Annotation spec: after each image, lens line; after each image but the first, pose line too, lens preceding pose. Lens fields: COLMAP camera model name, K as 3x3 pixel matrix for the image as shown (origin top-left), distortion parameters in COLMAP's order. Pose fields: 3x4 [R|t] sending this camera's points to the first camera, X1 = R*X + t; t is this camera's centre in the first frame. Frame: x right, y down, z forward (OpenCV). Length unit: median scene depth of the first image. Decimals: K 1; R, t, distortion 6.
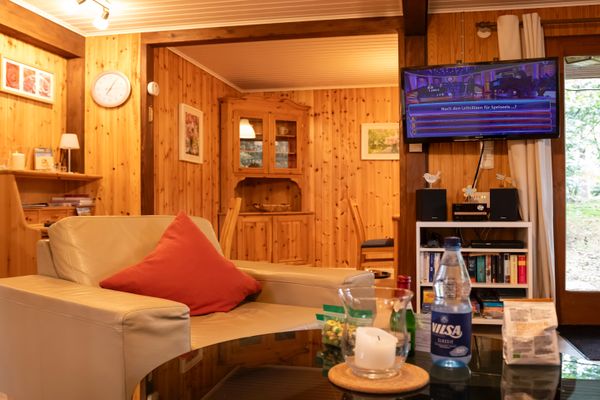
lens RADIAL K [[614.2, 0, 300.0], [0, 614.2, 200.0], [0, 0, 1]] dist [-0.011137, -0.006626]
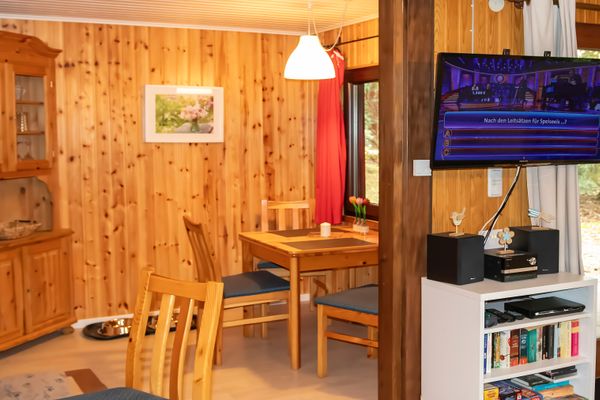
lens RADIAL K [[806.1, 0, 300.0], [0, 806.1, 200.0], [0, 0, 1]] dist [-0.014415, -0.004113]
pose [[0.774329, -0.057041, 0.630207, -0.302541], [-0.005462, 0.995289, 0.096796, -0.088107], [-0.632760, -0.078394, 0.770370, 0.260093]]
